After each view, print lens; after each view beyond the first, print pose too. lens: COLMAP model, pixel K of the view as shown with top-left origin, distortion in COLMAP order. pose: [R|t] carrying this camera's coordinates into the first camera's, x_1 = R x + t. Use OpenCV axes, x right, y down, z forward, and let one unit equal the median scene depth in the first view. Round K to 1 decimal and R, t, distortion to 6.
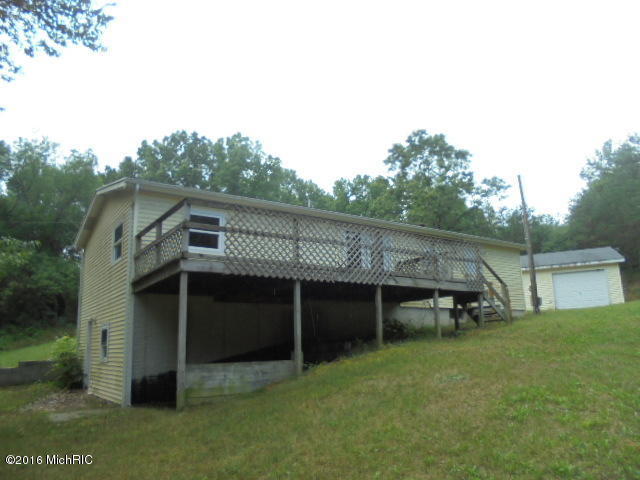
lens RADIAL K [[480.6, 0, 320.0], [0, 480.6, 240.0], [0, 0, 1]] dist [-0.133904, 0.113379]
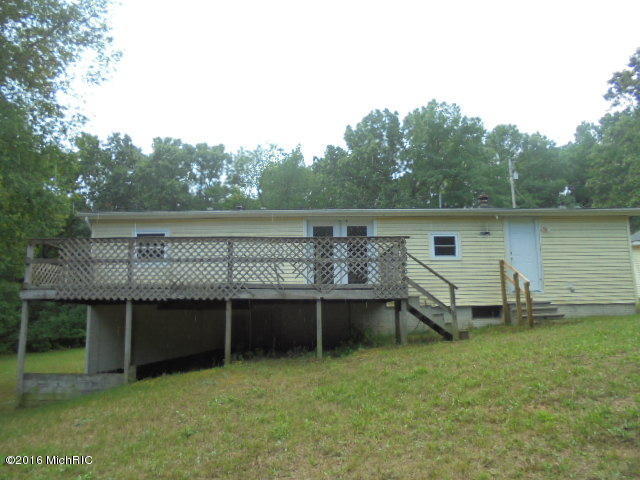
lens RADIAL K [[480.6, 0, 320.0], [0, 480.6, 240.0], [0, 0, 1]] dist [-0.133904, 0.113379]
pose [[0.827766, -0.070449, -0.556634, 0.165214], [0.110772, 0.993079, 0.039041, -0.007972], [0.550031, -0.093976, 0.829840, 0.067253]]
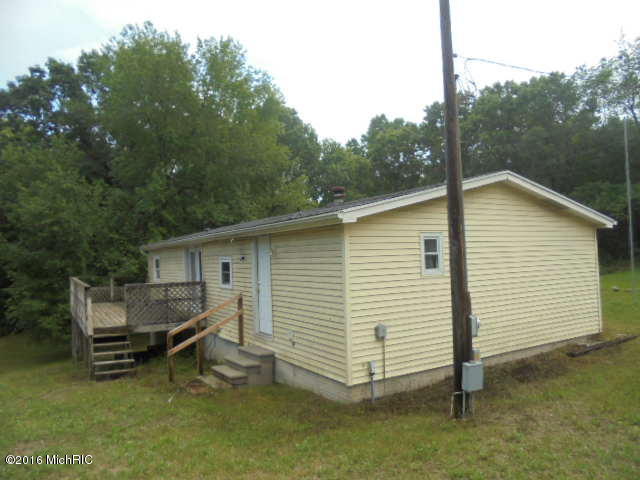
lens RADIAL K [[480.6, 0, 320.0], [0, 480.6, 240.0], [0, 0, 1]] dist [-0.133904, 0.113379]
pose [[-0.045445, -0.009431, -0.998922, 0.314729], [0.250416, 0.967921, -0.020531, 0.014320], [0.967071, -0.251079, -0.041626, 0.386363]]
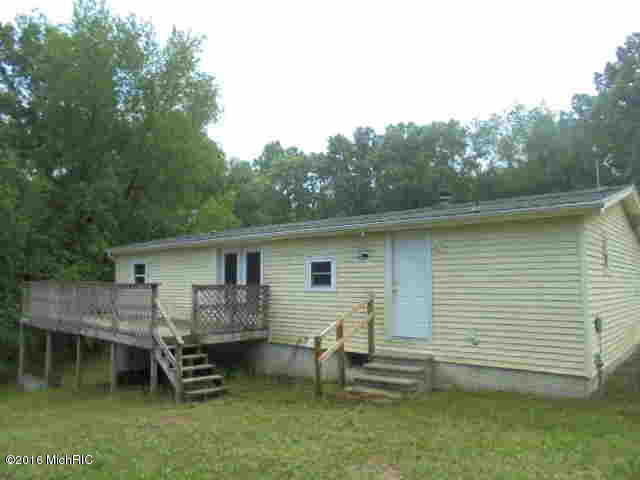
lens RADIAL K [[480.6, 0, 320.0], [0, 480.6, 240.0], [0, 0, 1]] dist [-0.133904, 0.113379]
pose [[0.264937, -0.065092, -0.962066, 0.283594], [0.203919, 0.978936, -0.010077, 0.000656], [0.942457, -0.193514, 0.272629, 0.269334]]
